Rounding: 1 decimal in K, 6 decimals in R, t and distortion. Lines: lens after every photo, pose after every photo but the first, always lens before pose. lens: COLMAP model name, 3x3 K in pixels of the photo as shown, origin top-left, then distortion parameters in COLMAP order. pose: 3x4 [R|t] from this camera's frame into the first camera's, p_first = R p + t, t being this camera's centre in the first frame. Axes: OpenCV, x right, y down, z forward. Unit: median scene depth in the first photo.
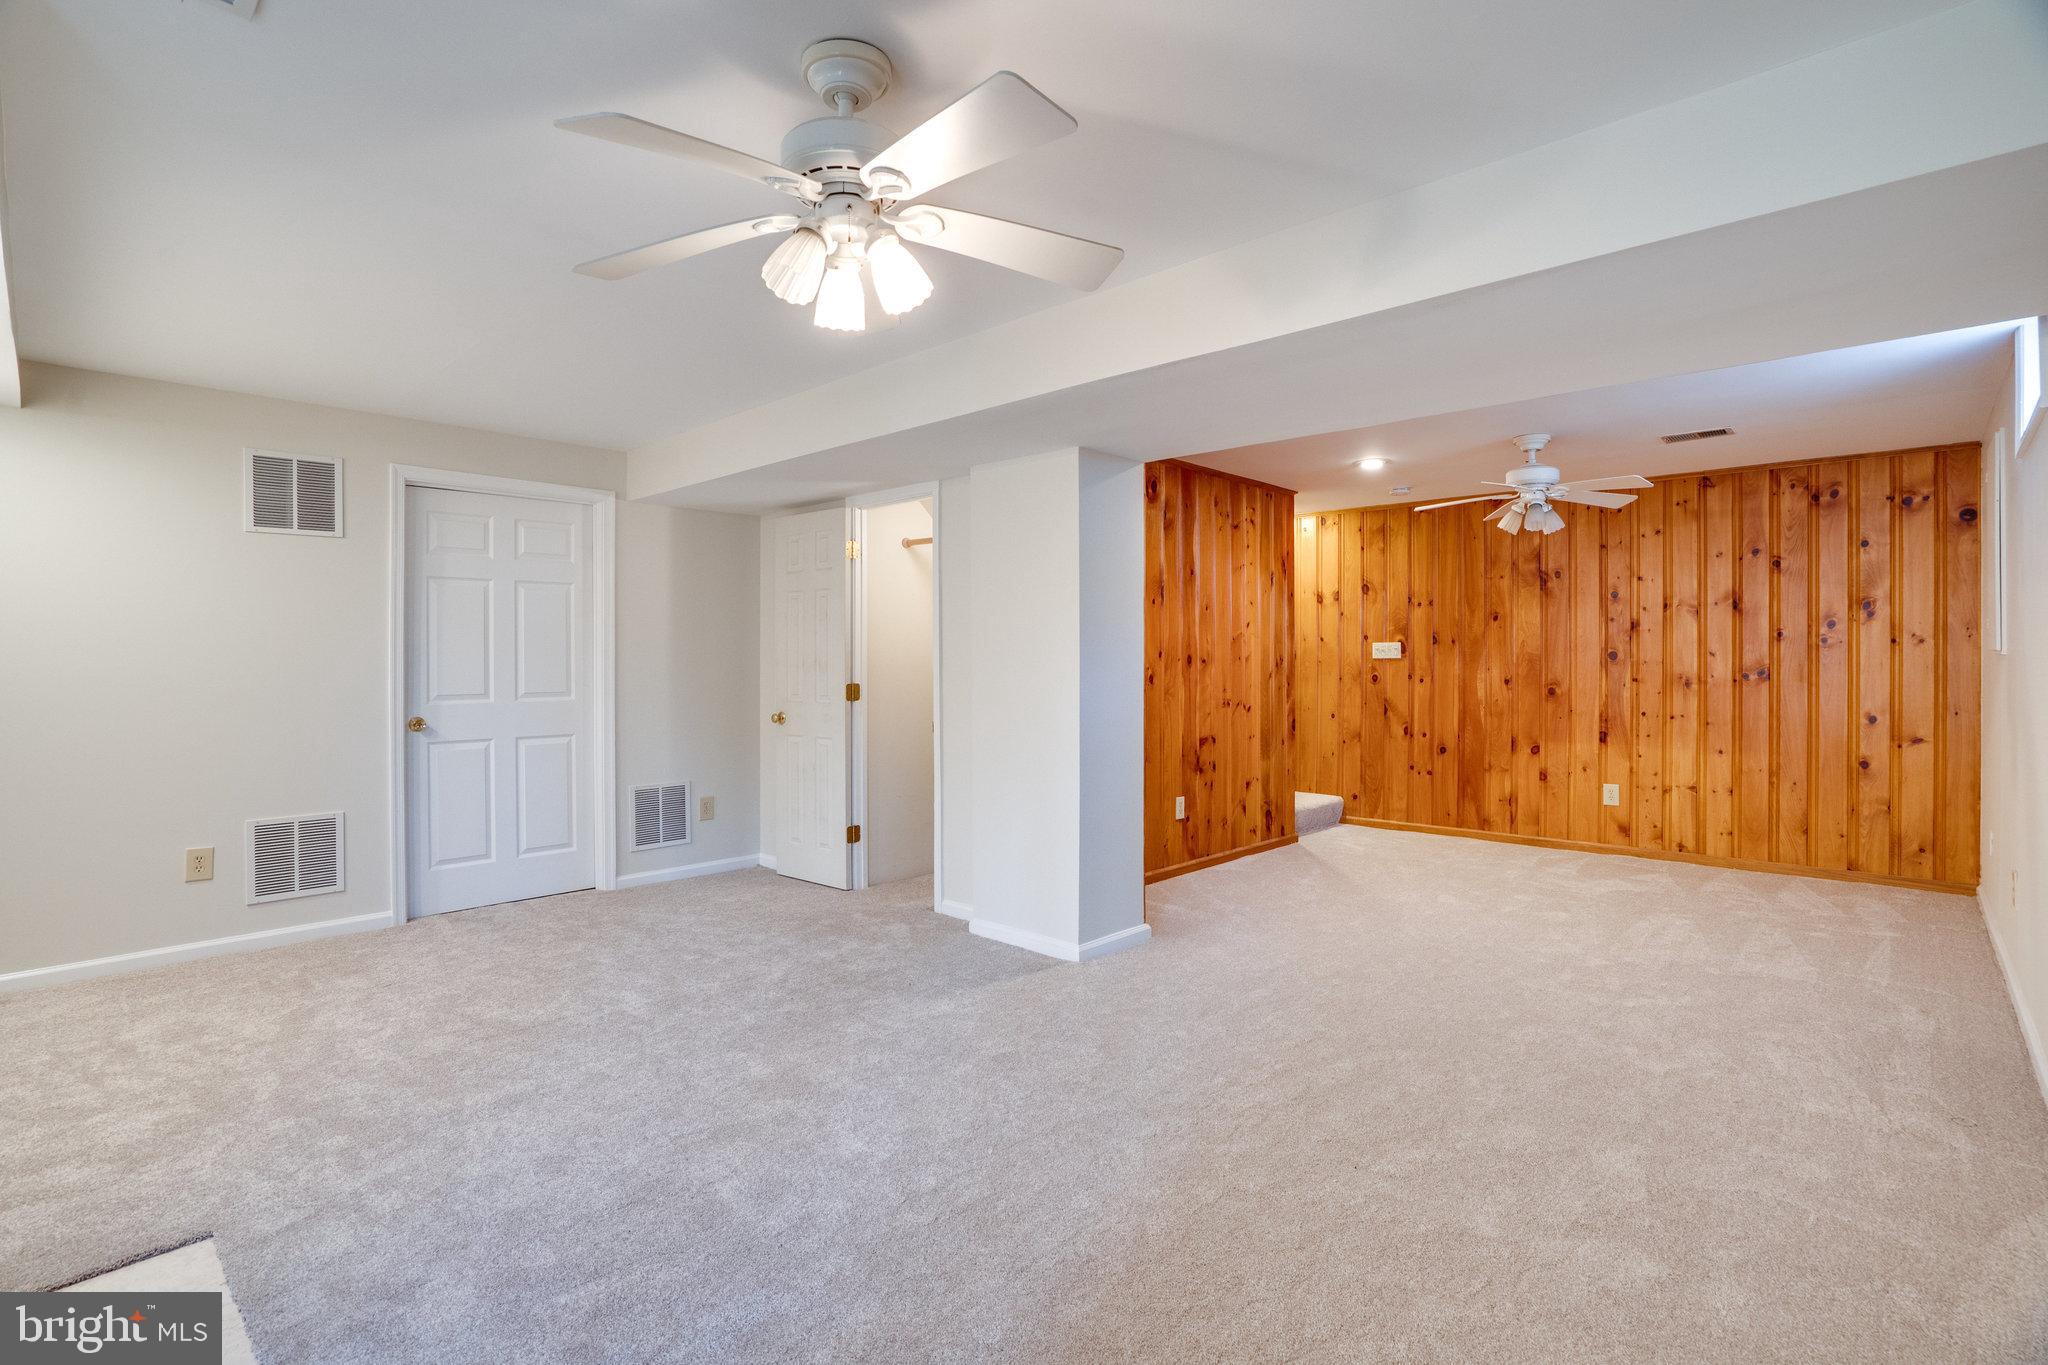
lens RADIAL K [[965.1, 0, 1023.4], [0, 965.1, 668.7], [0, 0, 1]] dist [-0.027444, 0.006407]
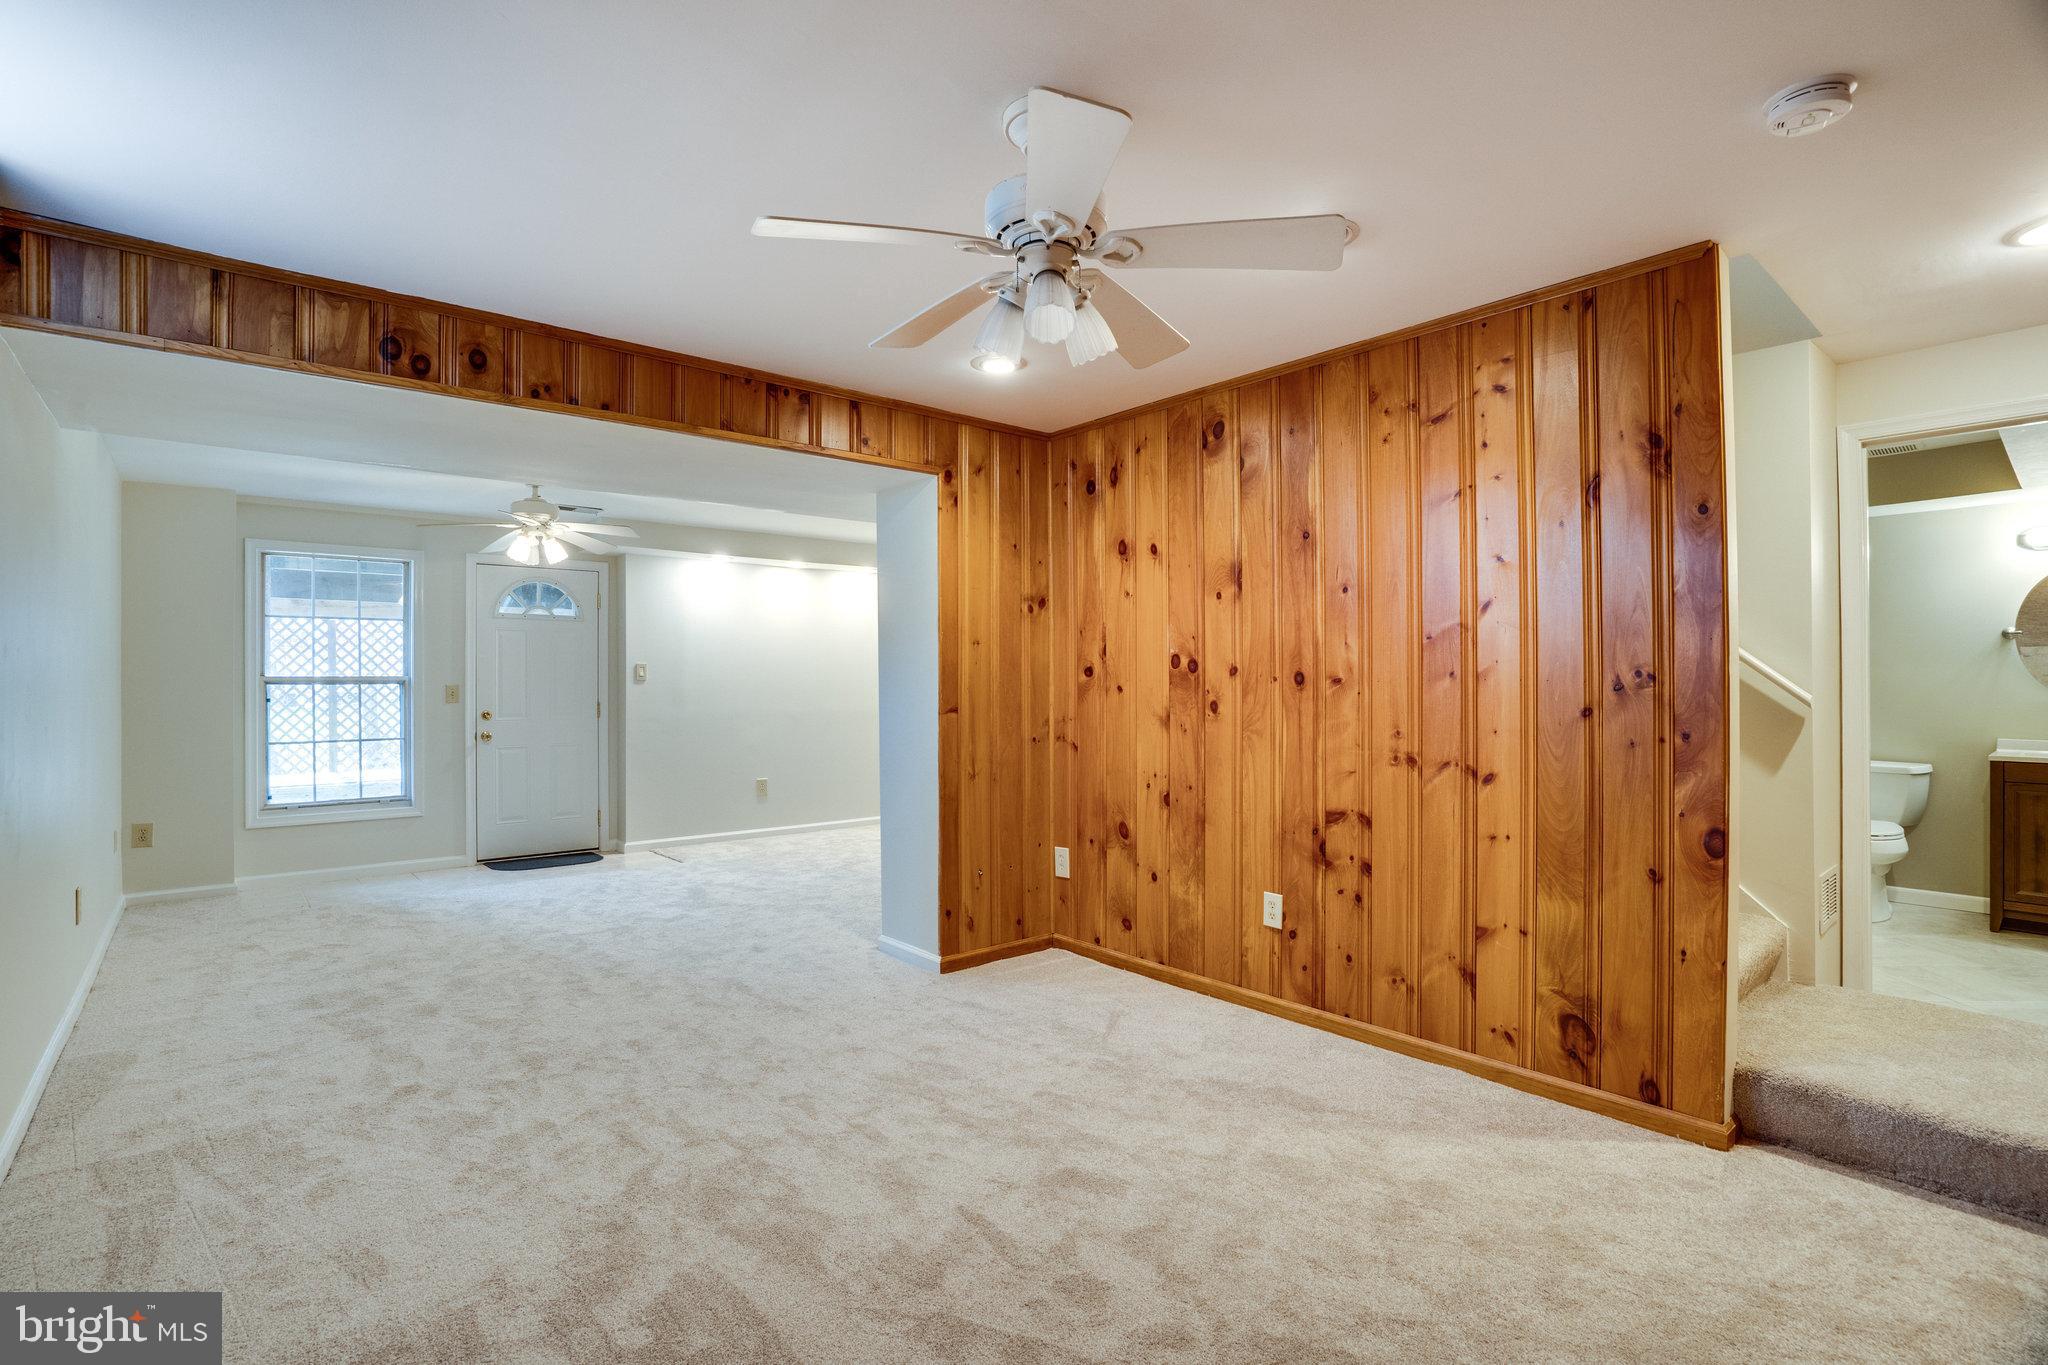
lens RADIAL K [[965.1, 0, 1026.0], [0, 965.1, 691.5], [0, 0, 1]] dist [-0.027444, 0.006407]
pose [[-0.097621, 0.006586, -0.995202, 0.791477], [-0.009154, 0.999930, 0.007515, -0.004064], [0.995182, 0.009843, -0.097554, 0.871564]]
